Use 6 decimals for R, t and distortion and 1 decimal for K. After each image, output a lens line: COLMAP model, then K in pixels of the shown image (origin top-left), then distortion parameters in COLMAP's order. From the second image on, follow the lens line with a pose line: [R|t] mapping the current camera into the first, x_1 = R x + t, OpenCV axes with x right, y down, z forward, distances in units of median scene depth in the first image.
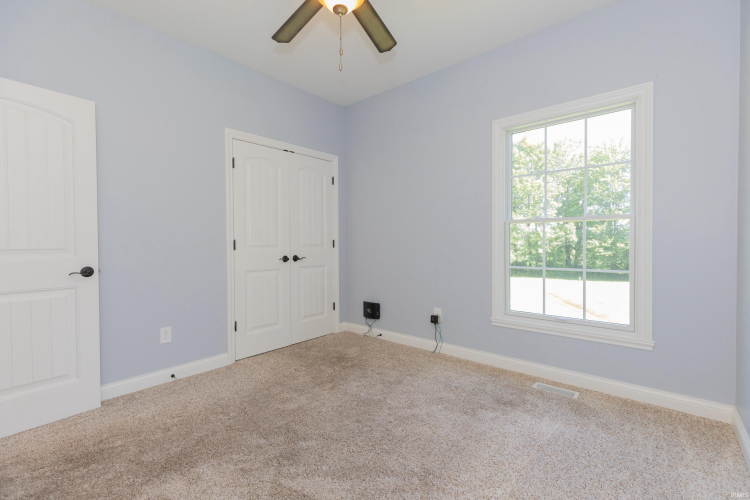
lens RADIAL K [[342.8, 0, 372.4], [0, 342.8, 248.7], [0, 0, 1]] dist [0.001375, 0.000396]
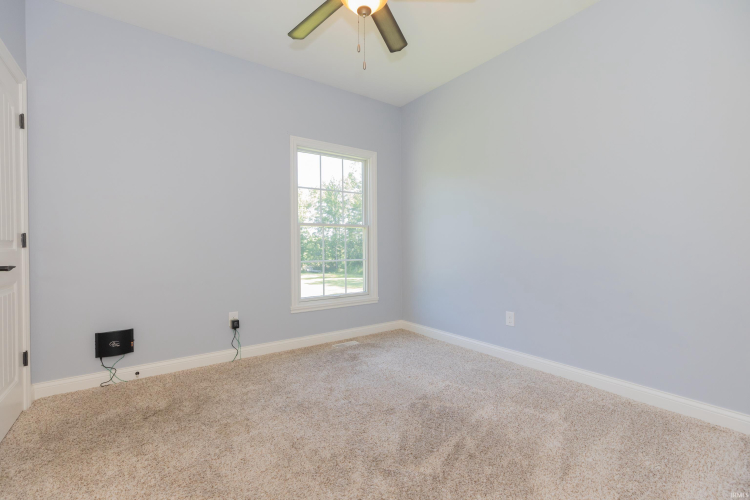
lens RADIAL K [[342.8, 0, 372.2], [0, 342.8, 248.7], [0, 0, 1]] dist [0.001375, 0.000396]
pose [[0.212646, 0.002805, 0.977125, -0.715072], [0.028593, 0.999550, -0.009092, 0.026122], [-0.976711, 0.029872, 0.212470, 0.498793]]
